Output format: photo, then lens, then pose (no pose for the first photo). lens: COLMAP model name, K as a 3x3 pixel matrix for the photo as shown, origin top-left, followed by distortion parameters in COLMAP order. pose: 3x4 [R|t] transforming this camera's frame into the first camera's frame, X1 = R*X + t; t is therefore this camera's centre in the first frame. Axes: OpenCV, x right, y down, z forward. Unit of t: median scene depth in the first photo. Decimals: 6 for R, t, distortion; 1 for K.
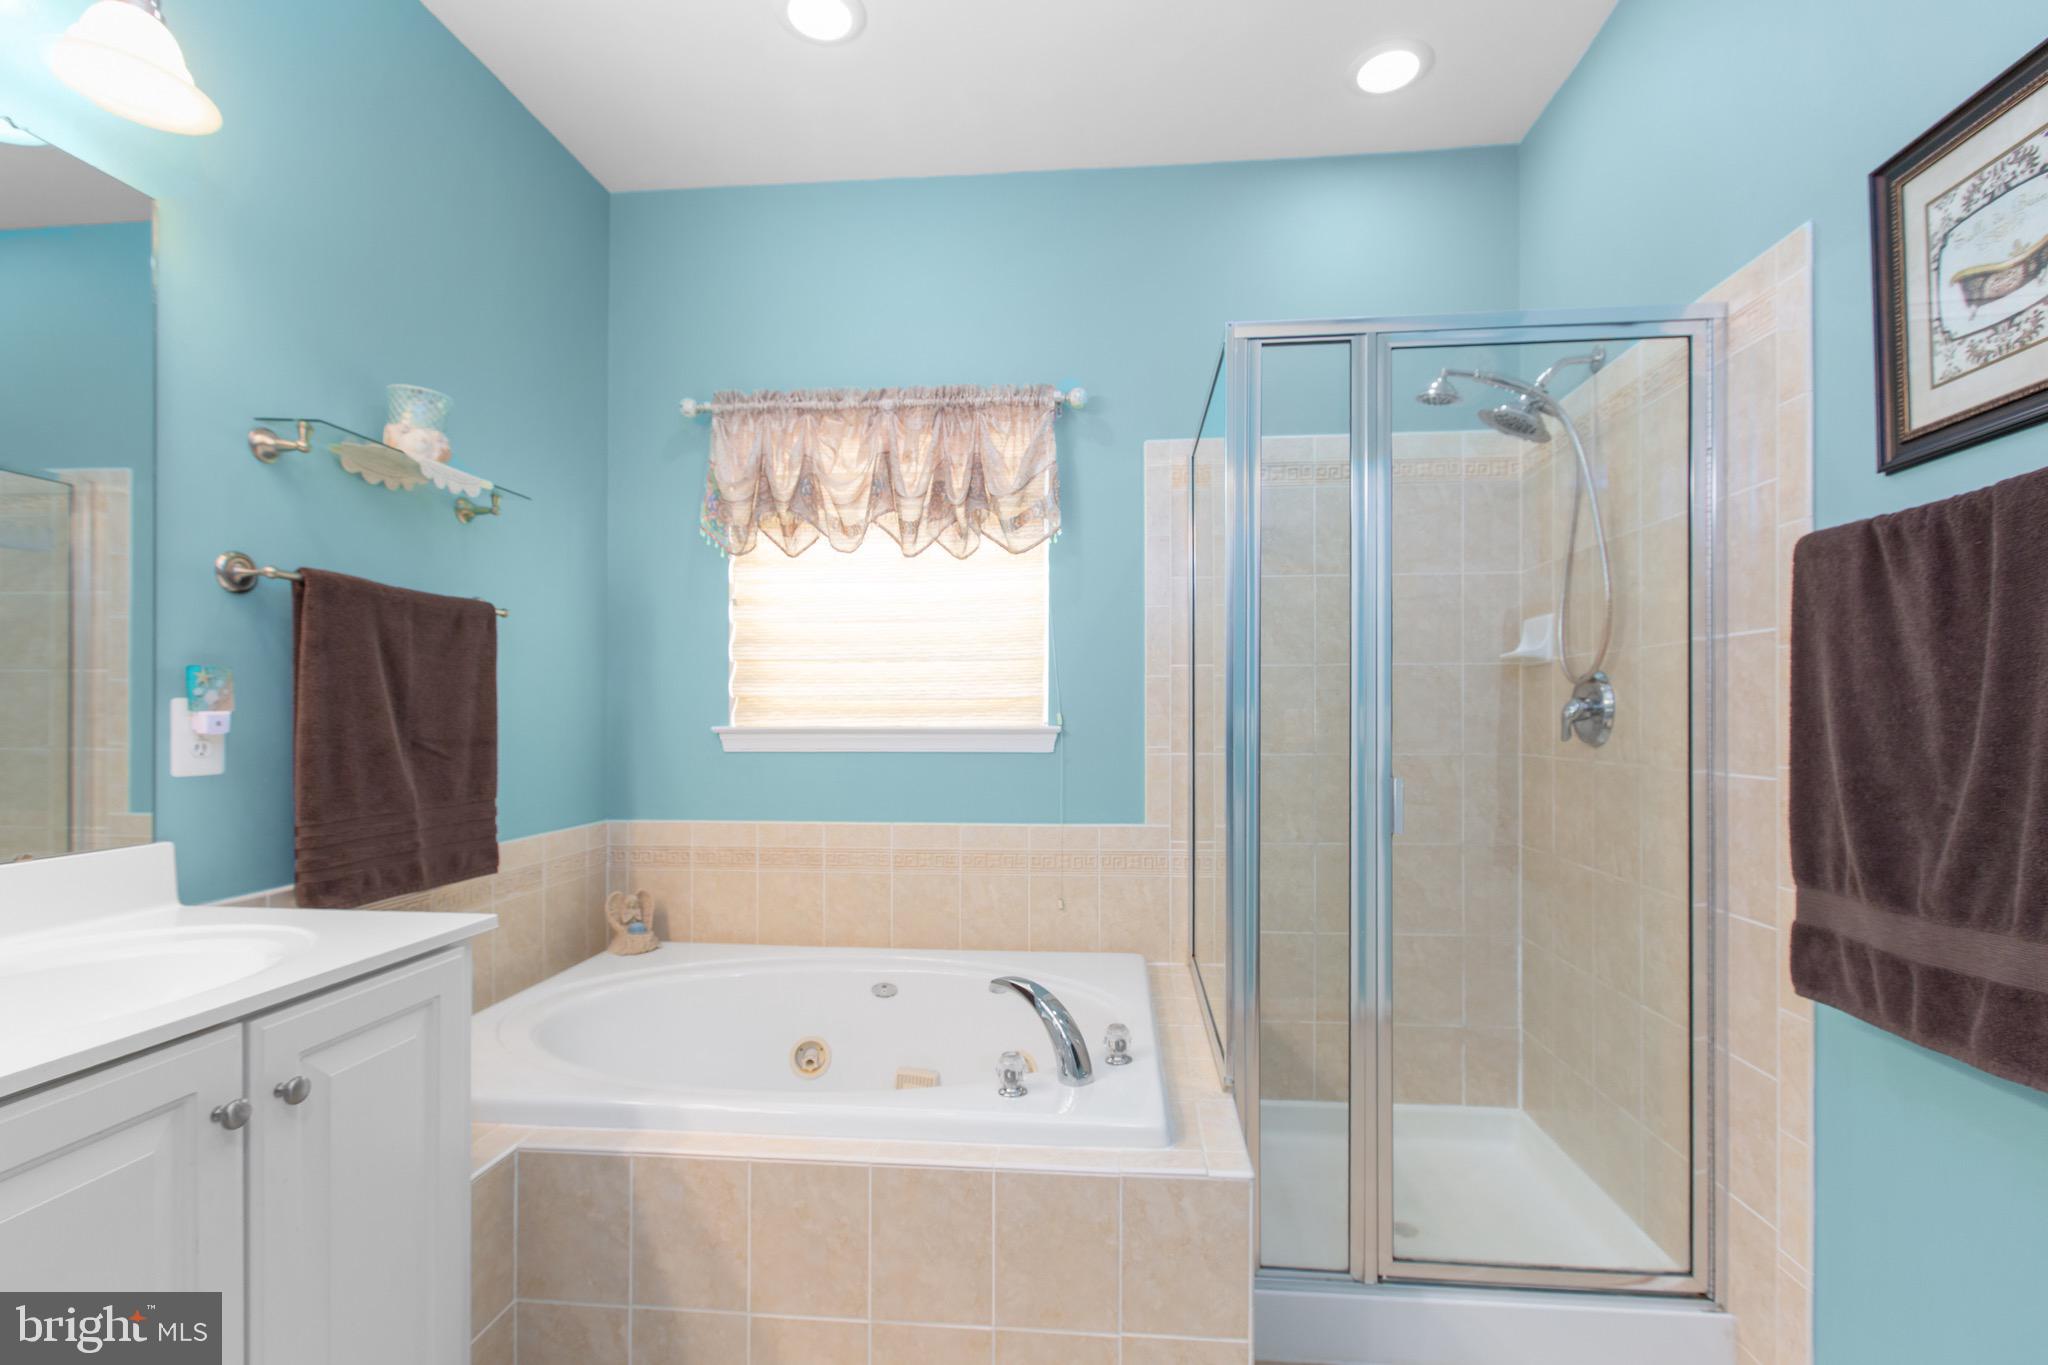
lens RADIAL K [[914.8, 0, 1041.5], [0, 914.8, 711.5], [0, 0, 1]] dist [0.002805, -0.000535]
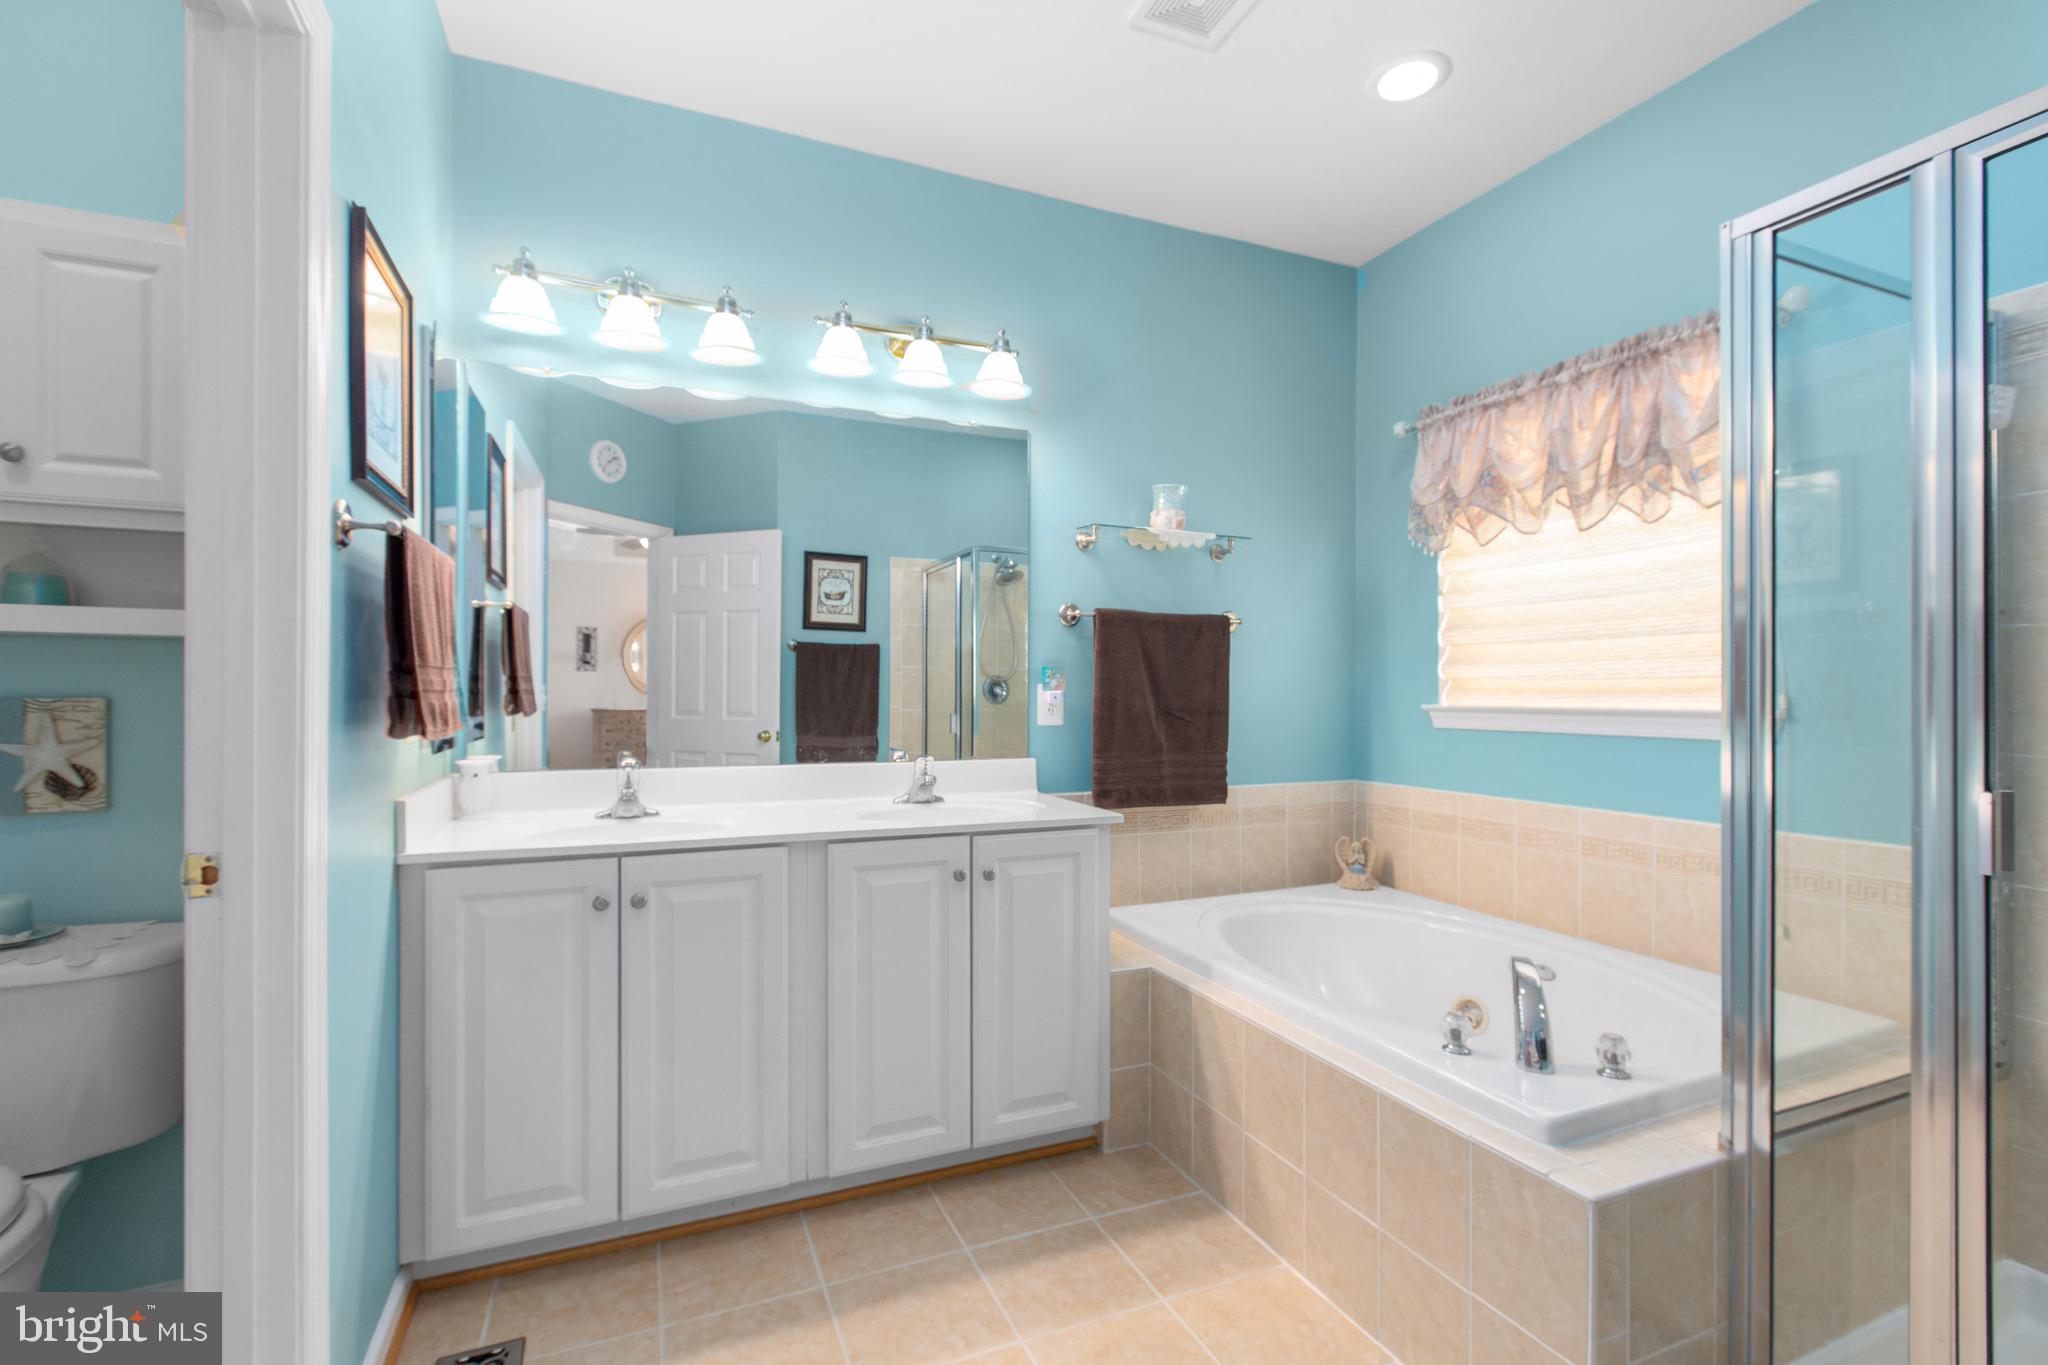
lens RADIAL K [[914.8, 0, 1039.9], [0, 914.8, 691.1], [0, 0, 1]] dist [0.002805, -0.000535]
pose [[0.487458, 0.001124, -0.873146, 0.514008], [-0.001723, 0.999998, 0.000325, -0.000291], [0.873145, 0.001346, 0.487459, 0.045633]]
